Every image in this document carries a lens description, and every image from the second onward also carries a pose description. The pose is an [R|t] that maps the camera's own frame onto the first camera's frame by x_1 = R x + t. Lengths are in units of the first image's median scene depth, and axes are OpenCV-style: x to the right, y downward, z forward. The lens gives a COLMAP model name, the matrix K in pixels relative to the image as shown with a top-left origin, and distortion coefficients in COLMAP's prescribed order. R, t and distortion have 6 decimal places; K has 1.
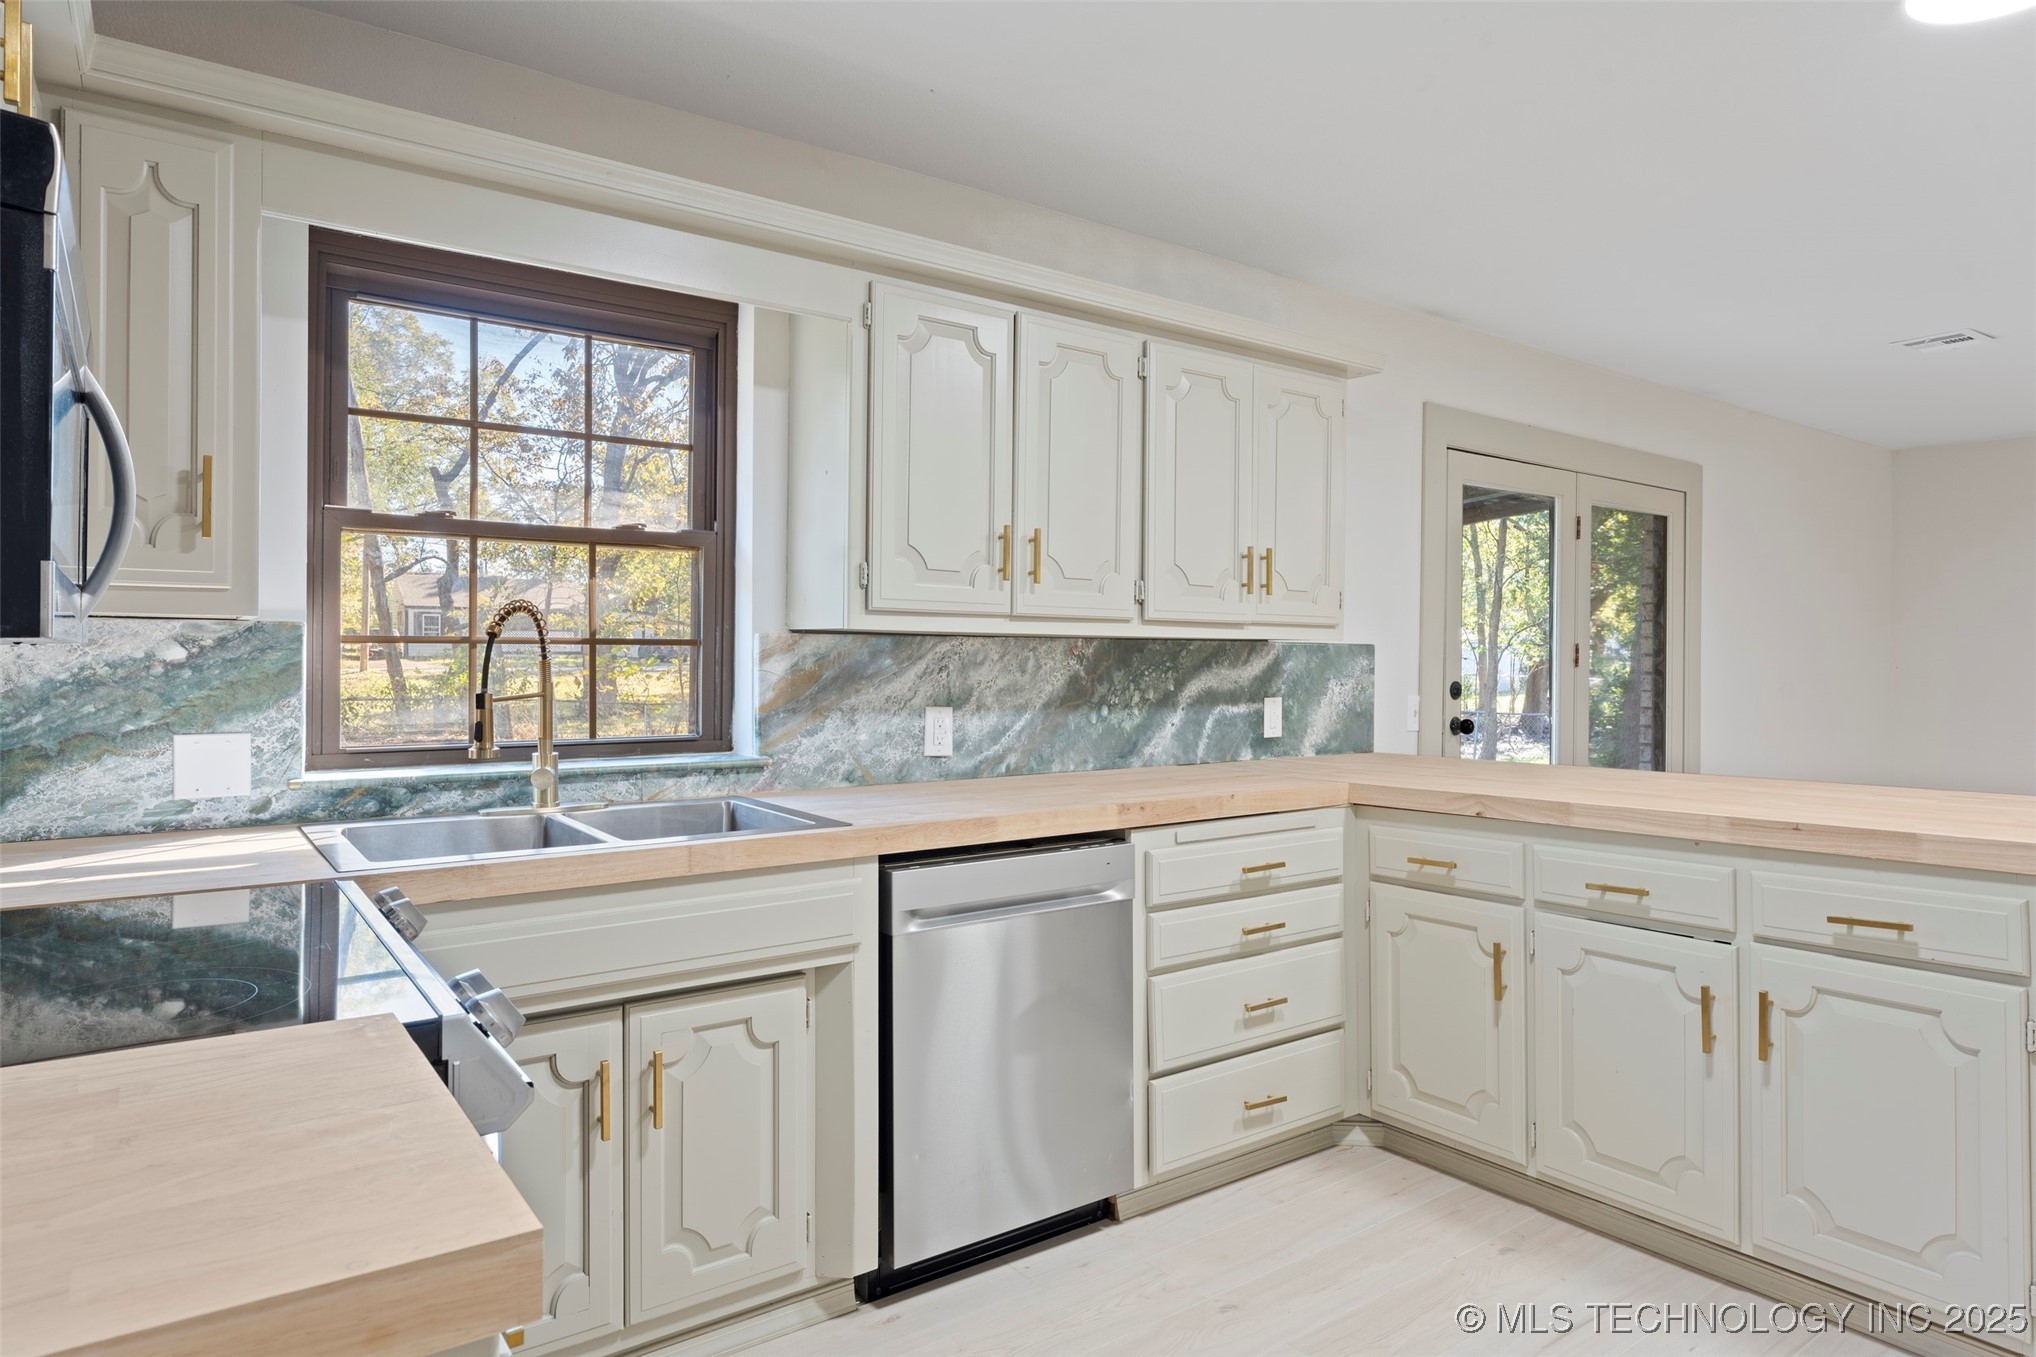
lens RADIAL K [[1204.2, 0, 1030.6], [0, 1204.2, 659.3], [0, 0, 1]] dist [-0.005557, -0.000363]
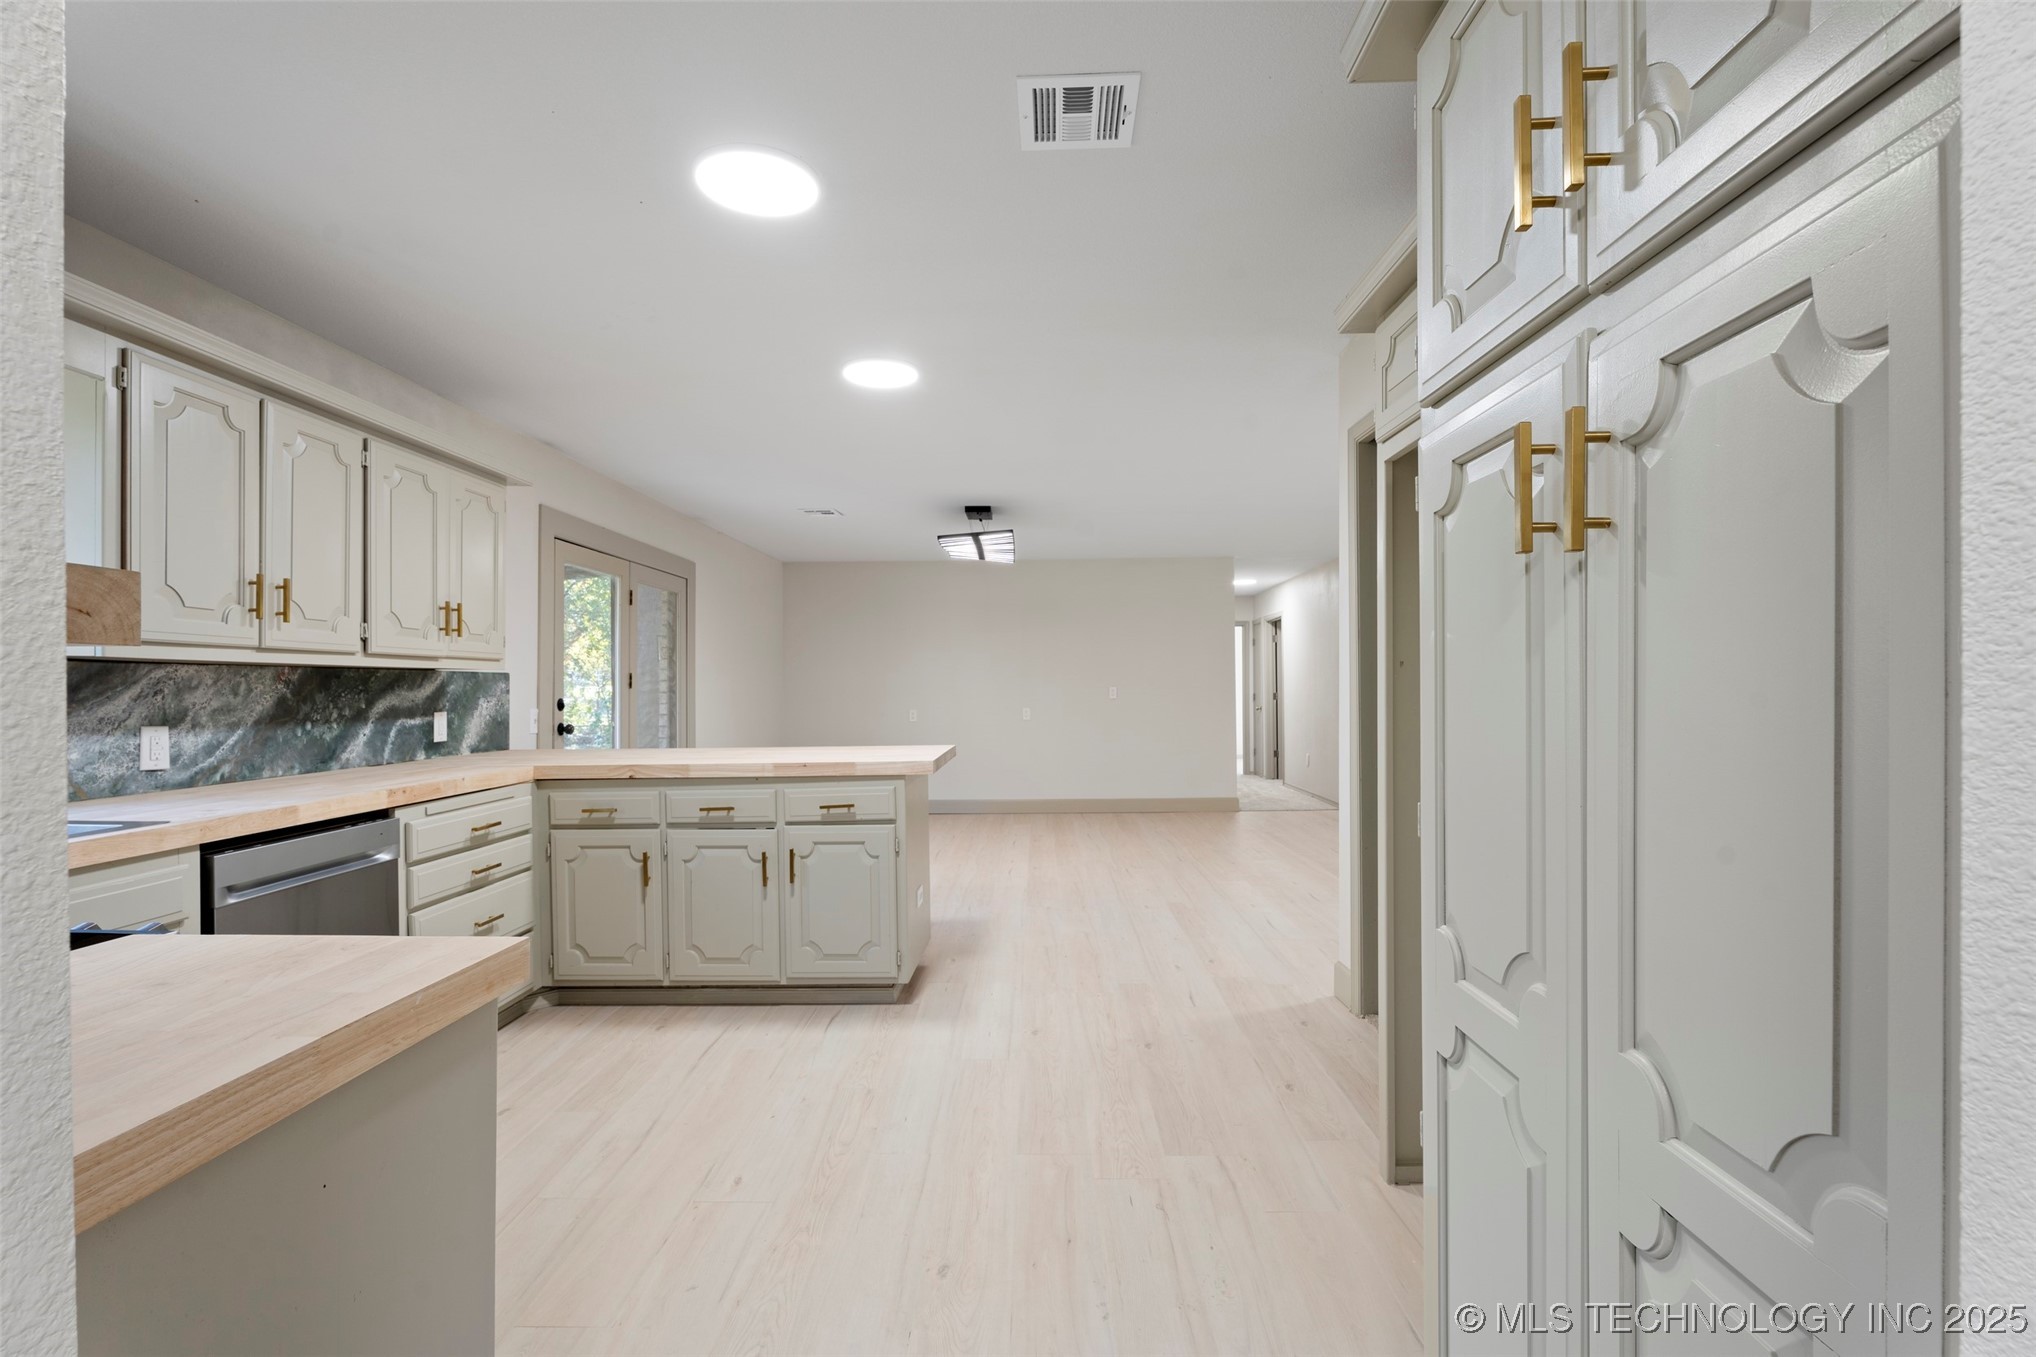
lens RADIAL K [[907.7, 0, 1023.6], [0, 907.7, 686.5], [0, 0, 1]] dist [0.000585, -0.000947]
pose [[0.607087, -0.006208, 0.794611, -0.236390], [0.004571, 0.999980, 0.004321, 0.002219], [-0.794622, 0.001009, 0.607103, -0.148077]]
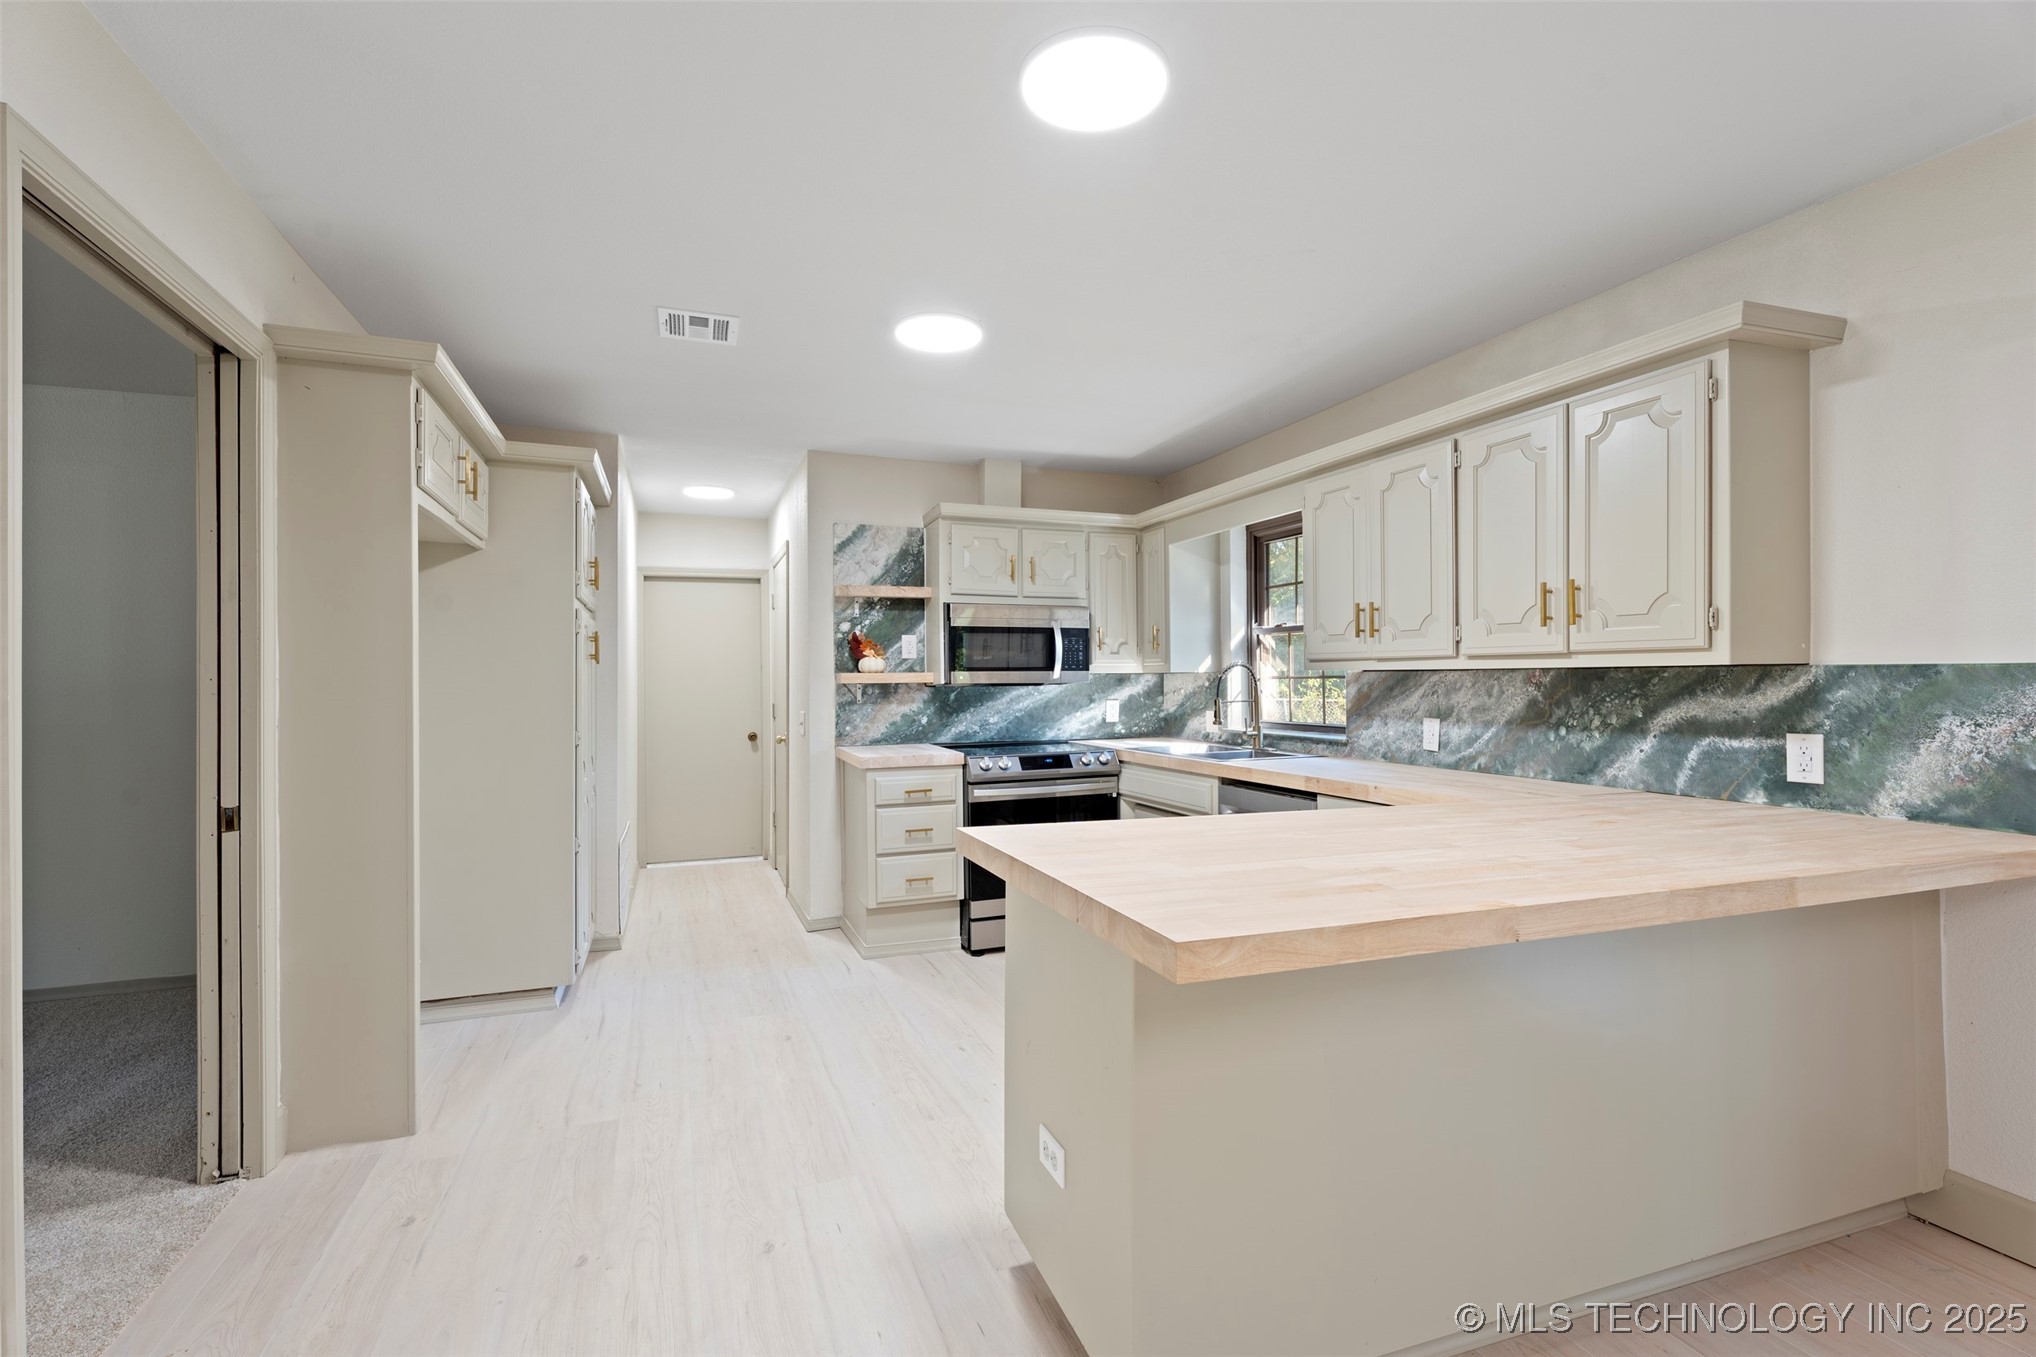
lens RADIAL K [[924.5, 0, 1020.5], [0, 924.5, 682.2], [0, 0, 1]] dist [0.003235, -0.000900]
pose [[-0.267378, -0.000190, -0.963592, 1.077044], [0.003853, 0.999992, -0.001266, -0.004978], [0.963584, -0.004052, -0.267375, 0.750280]]
